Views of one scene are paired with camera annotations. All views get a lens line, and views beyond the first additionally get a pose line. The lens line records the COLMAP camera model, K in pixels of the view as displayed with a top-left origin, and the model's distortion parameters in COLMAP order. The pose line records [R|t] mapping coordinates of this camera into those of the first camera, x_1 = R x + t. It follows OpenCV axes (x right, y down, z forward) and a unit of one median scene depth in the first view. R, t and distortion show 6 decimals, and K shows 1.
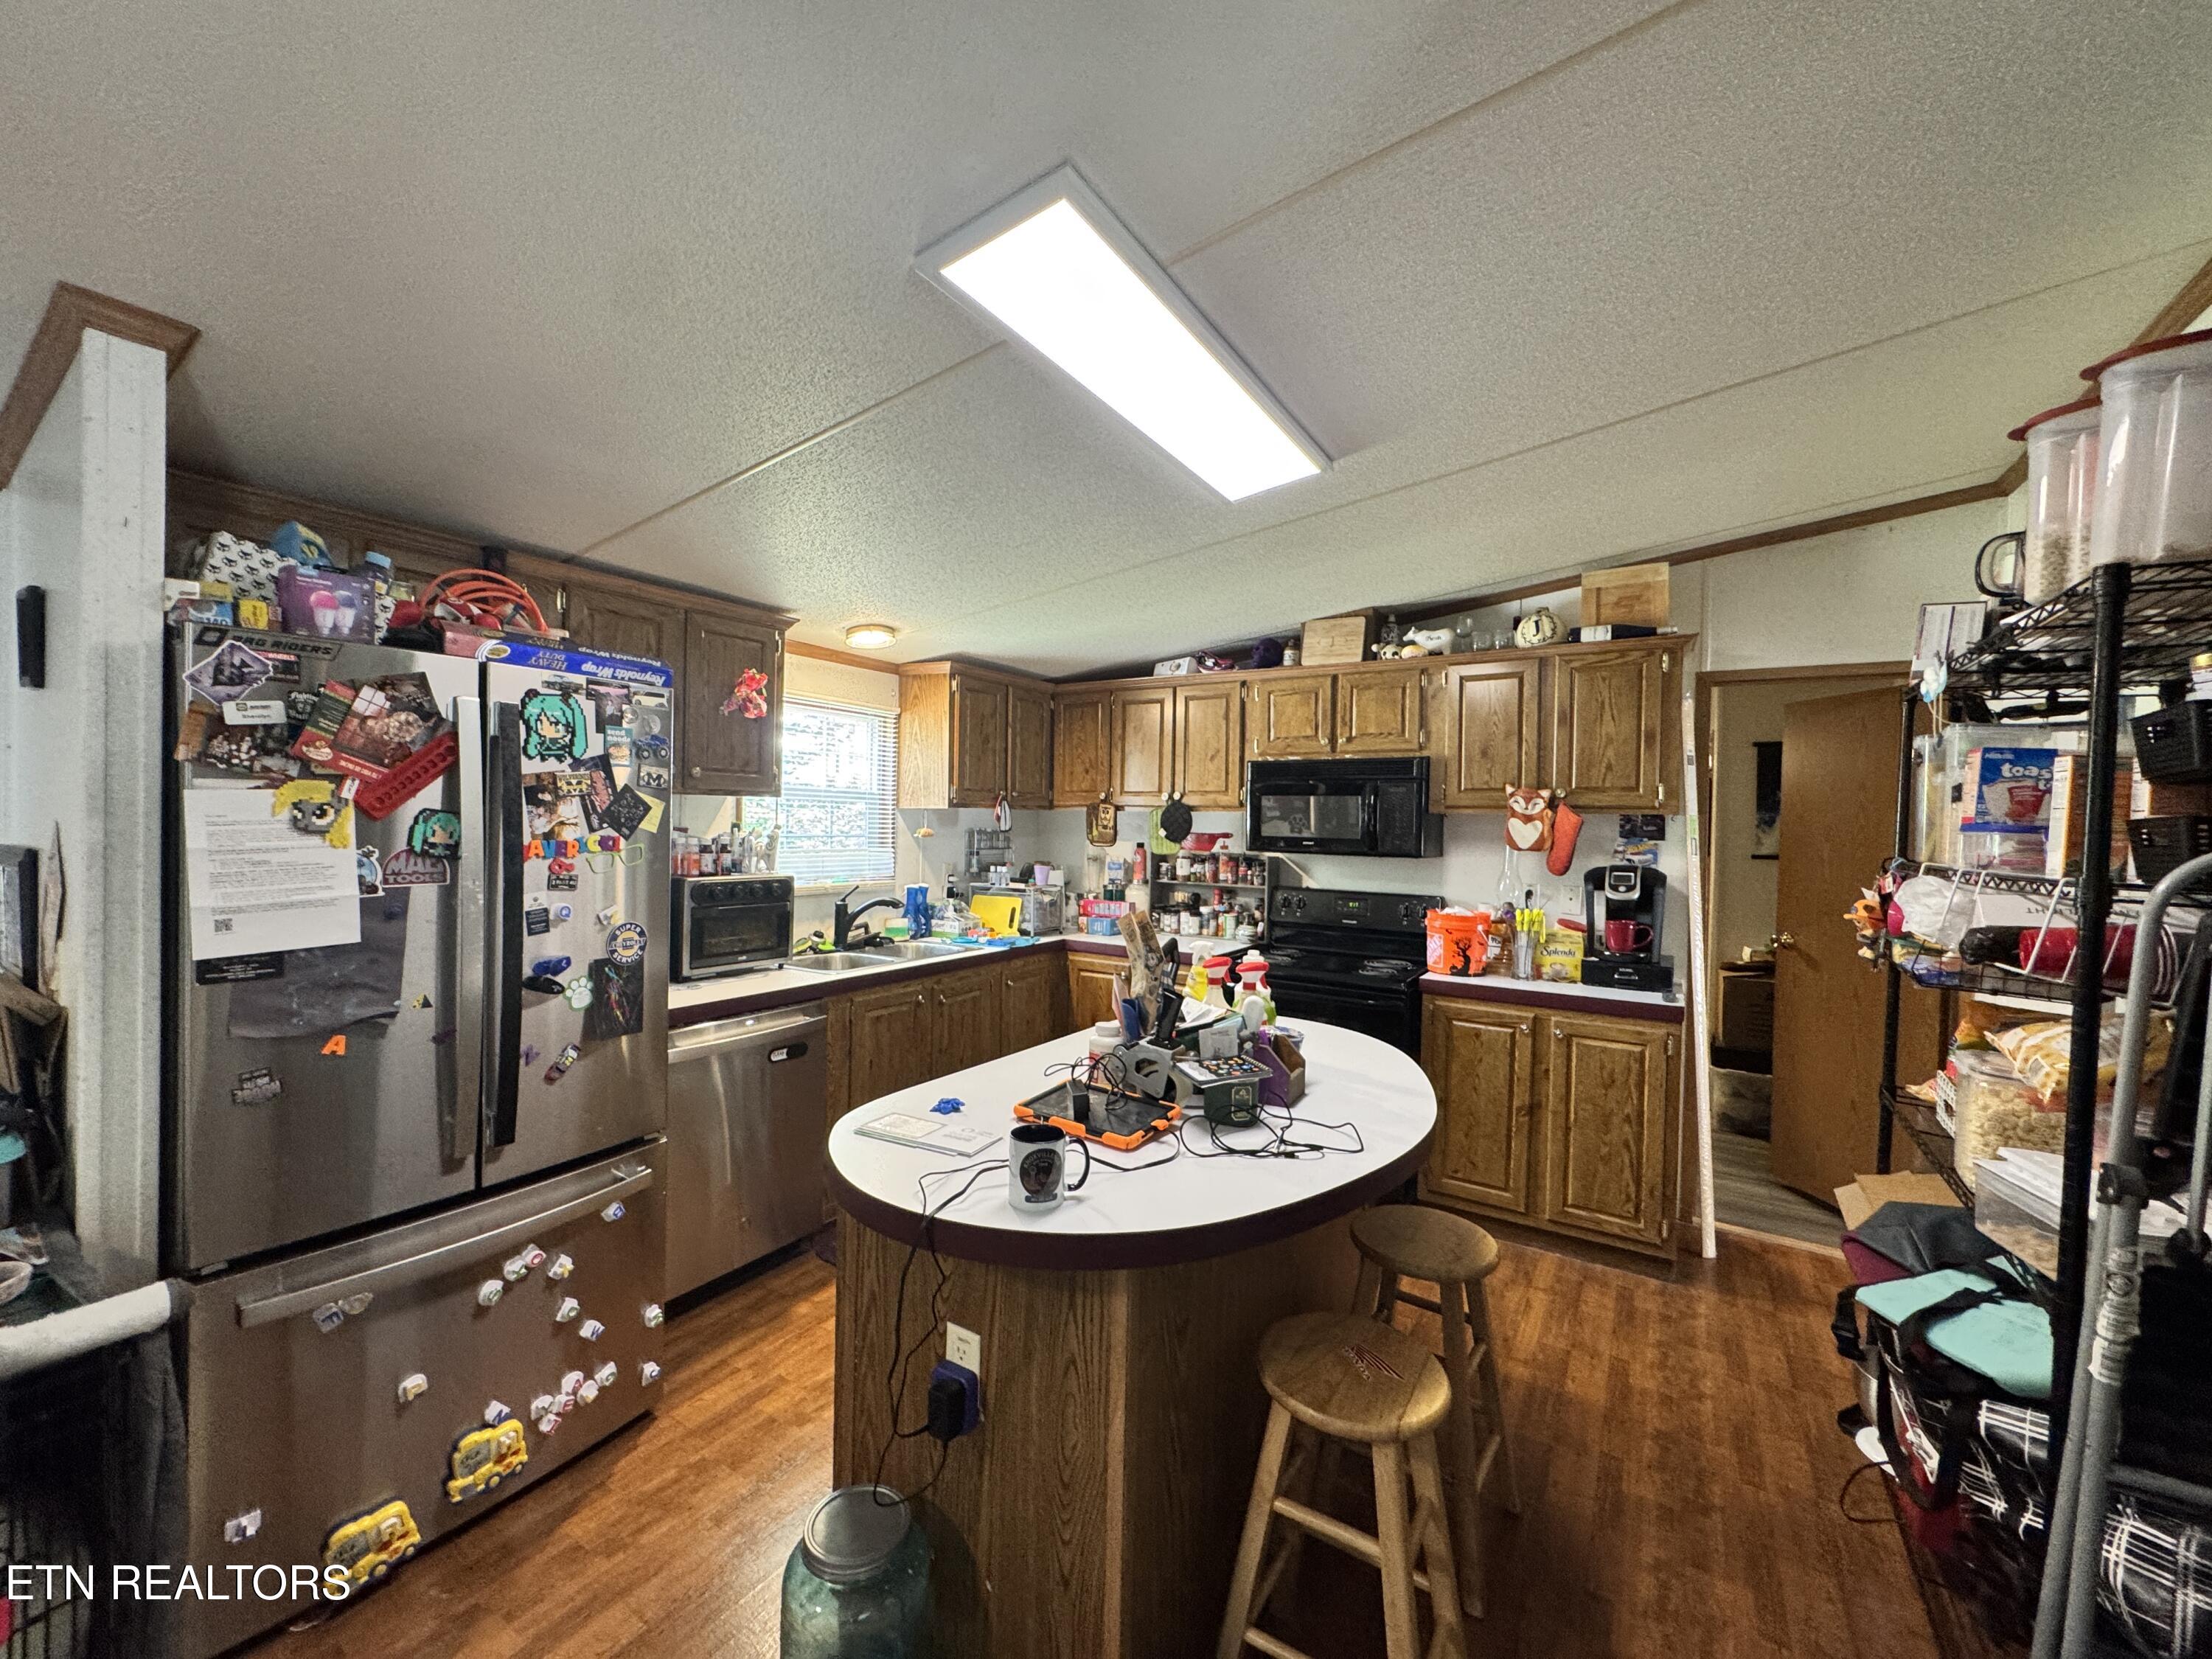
lens RADIAL K [[884.0, 0, 1108.5], [0, 884.0, 835.9], [0, 0, 1]] dist [-0.004836, 0.000314]
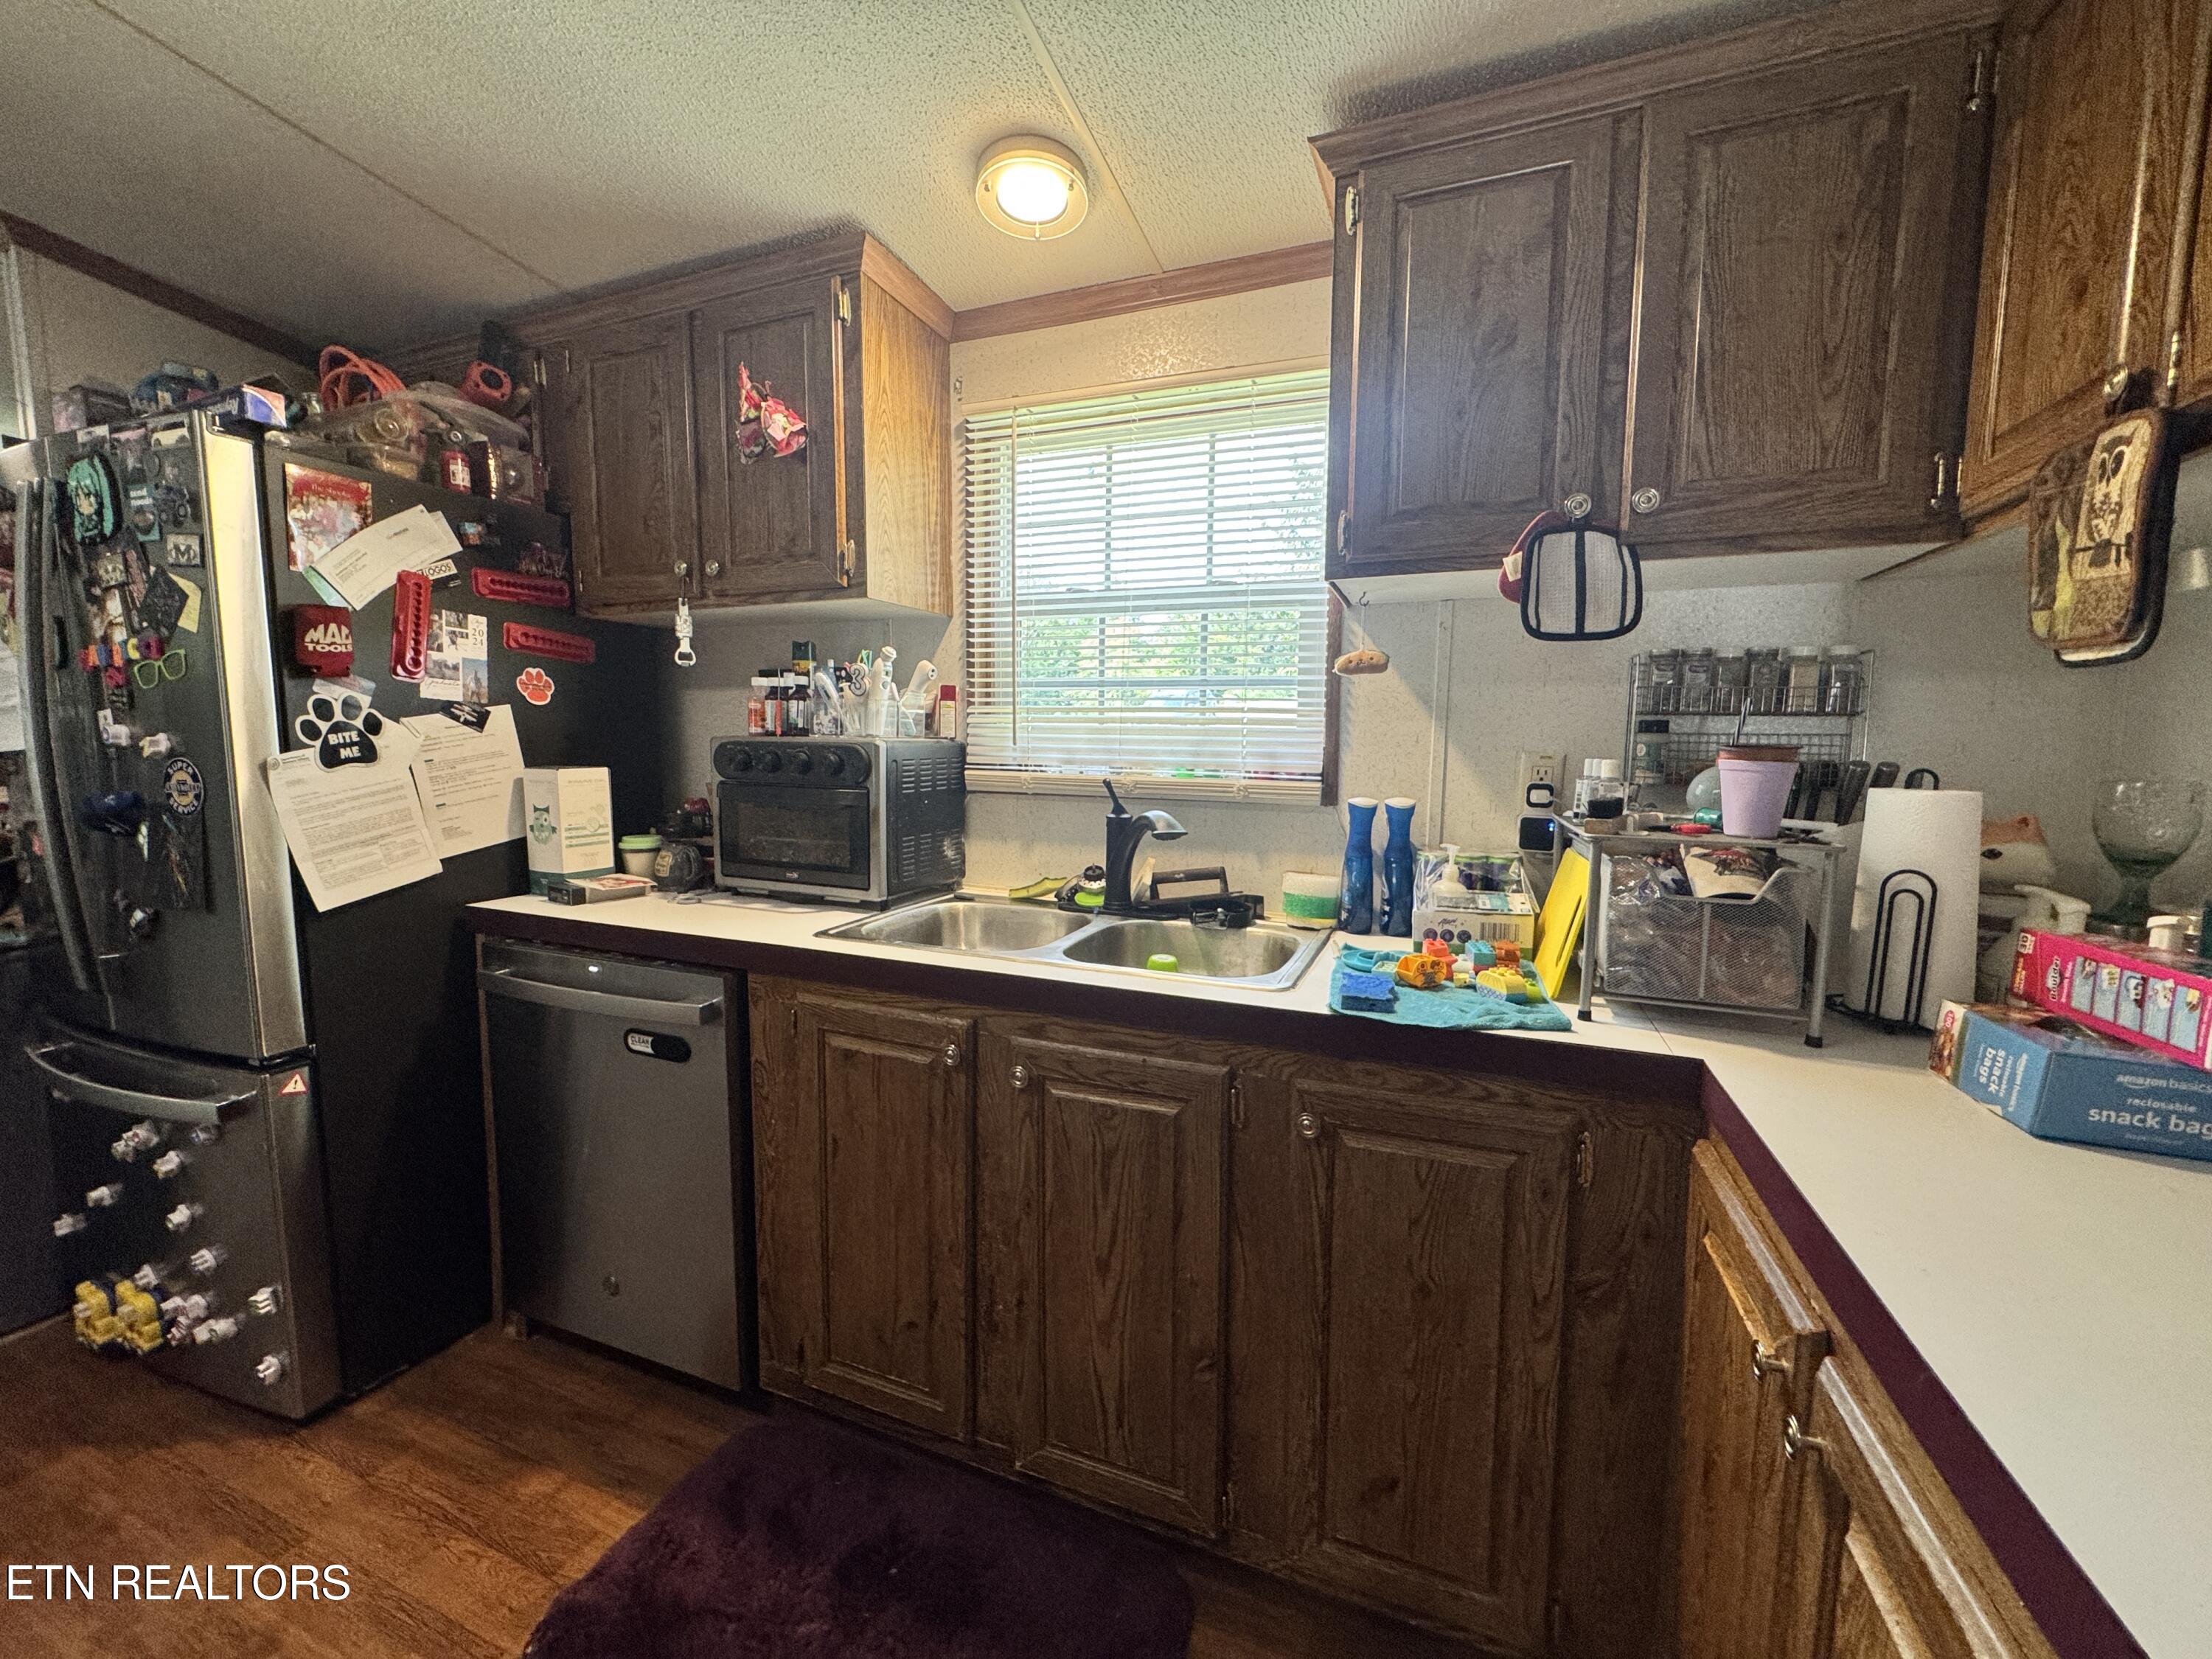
lens RADIAL K [[884.0, 0, 1103.8], [0, 884.0, 825.1], [0, 0, 1]] dist [-0.004836, 0.000314]
pose [[0.174631, 0.083701, -0.981070, 0.312986], [-0.023300, 0.996453, 0.080866, 0.077839], [0.984358, 0.008737, 0.175962, 1.661779]]
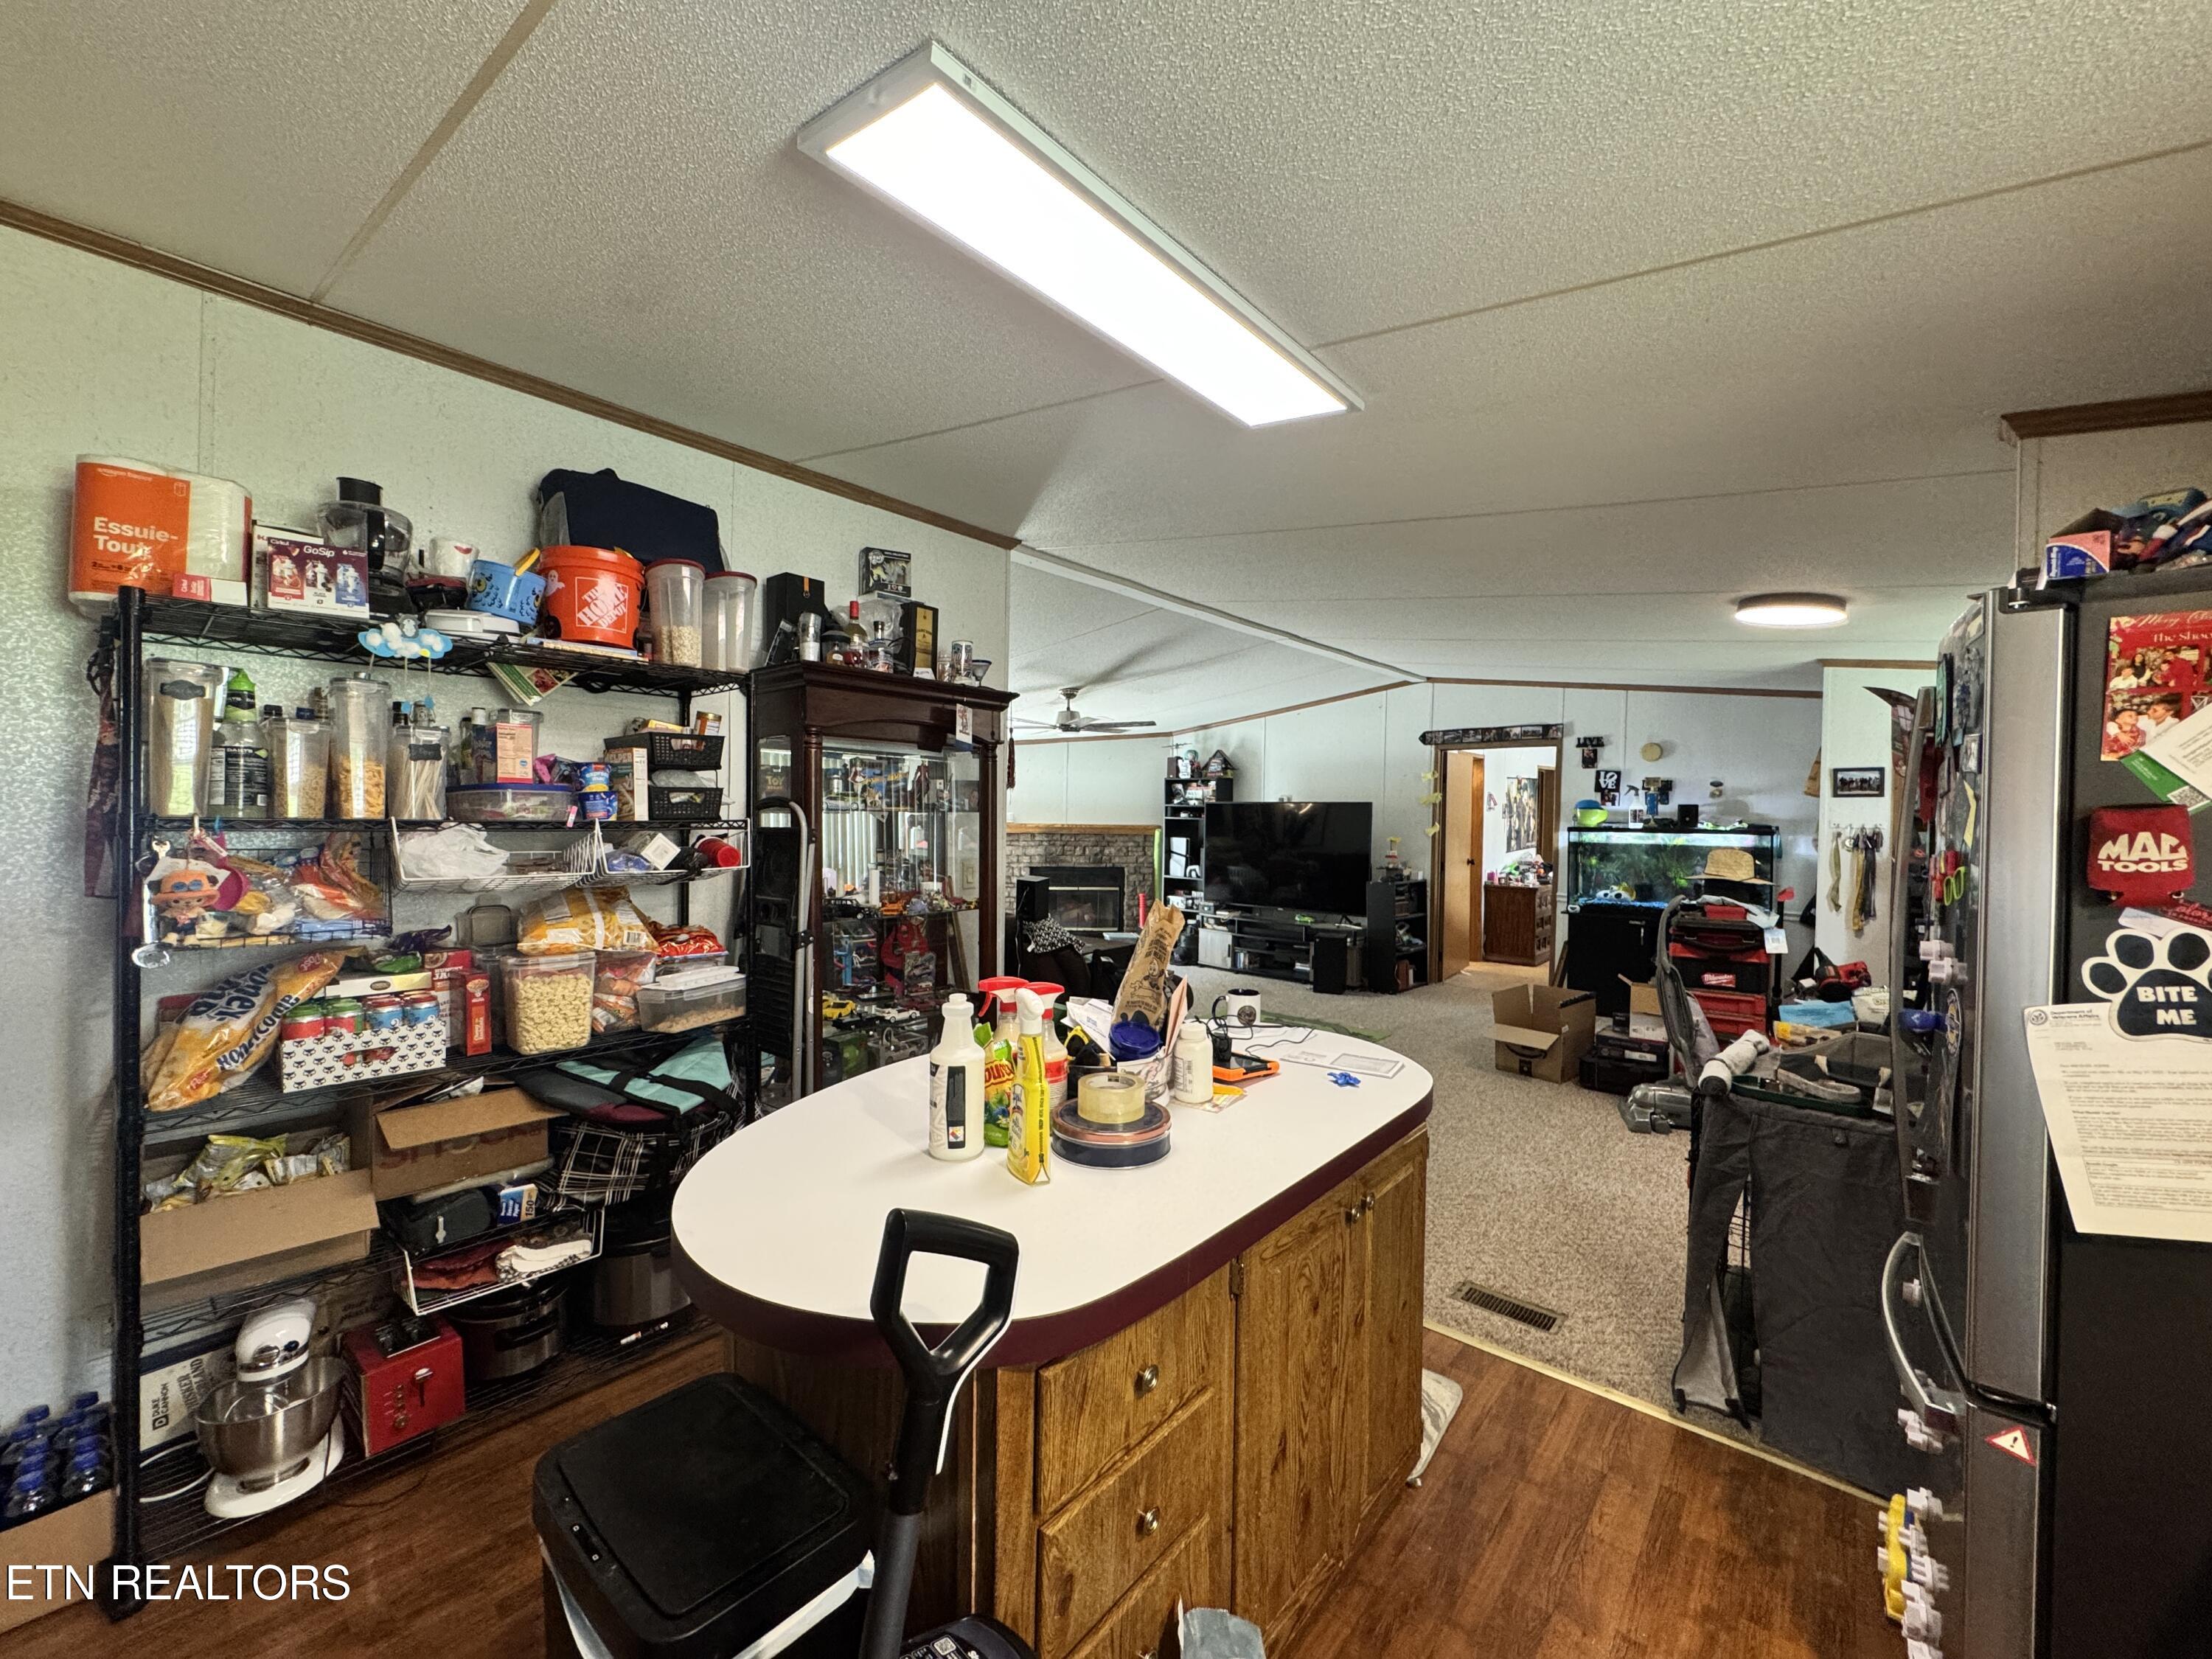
lens RADIAL K [[884.0, 0, 1104.8], [0, 884.0, 828.9], [0, 0, 1]] dist [-0.004836, 0.000314]
pose [[-0.988770, -0.035840, 0.145084, -0.031745], [-0.031037, 0.998897, 0.035238, -0.020761], [-0.146187, 0.030339, -0.988792, 1.746690]]
